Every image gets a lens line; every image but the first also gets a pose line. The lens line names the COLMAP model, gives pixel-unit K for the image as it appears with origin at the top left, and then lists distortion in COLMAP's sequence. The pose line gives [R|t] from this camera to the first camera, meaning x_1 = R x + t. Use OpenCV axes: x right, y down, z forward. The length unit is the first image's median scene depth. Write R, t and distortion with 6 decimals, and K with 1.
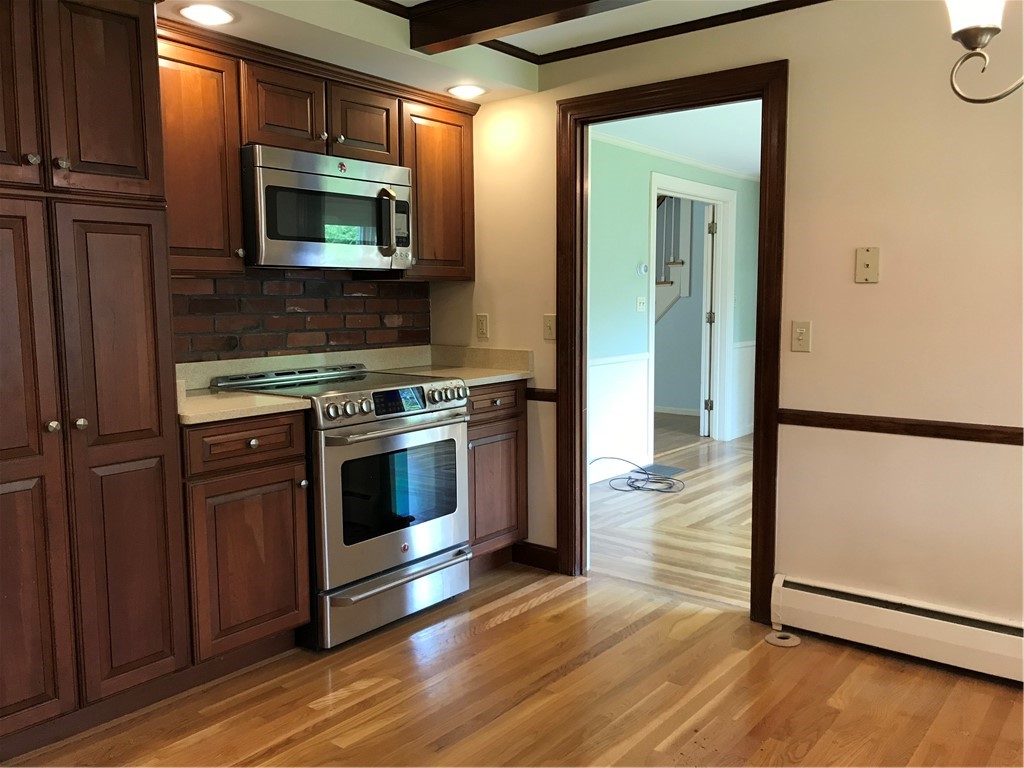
lens RADIAL K [[844.6, 0, 512.6], [0, 844.6, 389.1], [0, 0, 1]] dist [0.005634, 0.001000]
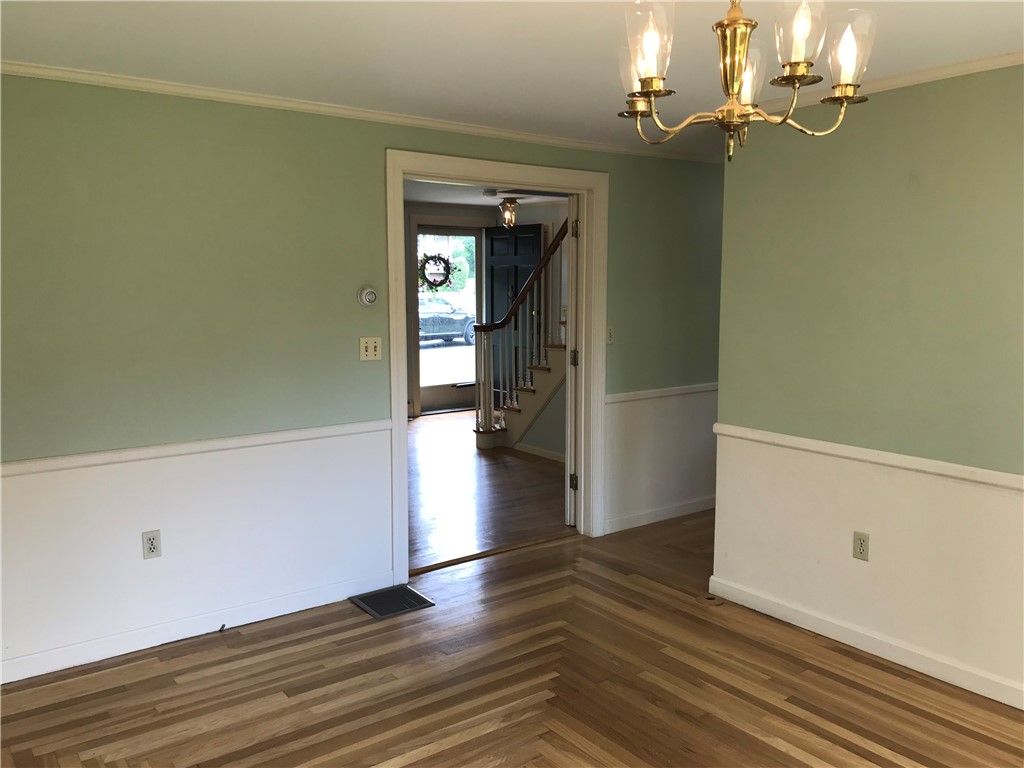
lens RADIAL K [[836.9, 0, 512.0], [0, 836.9, 384.0], [0, 0, 1]] dist [0.010227, -0.003644]
pose [[0.969600, 0.033735, -0.242357, 0.355572], [-0.030625, 0.999393, 0.016592, -0.073688], [0.242770, -0.008665, 0.970045, 0.326596]]
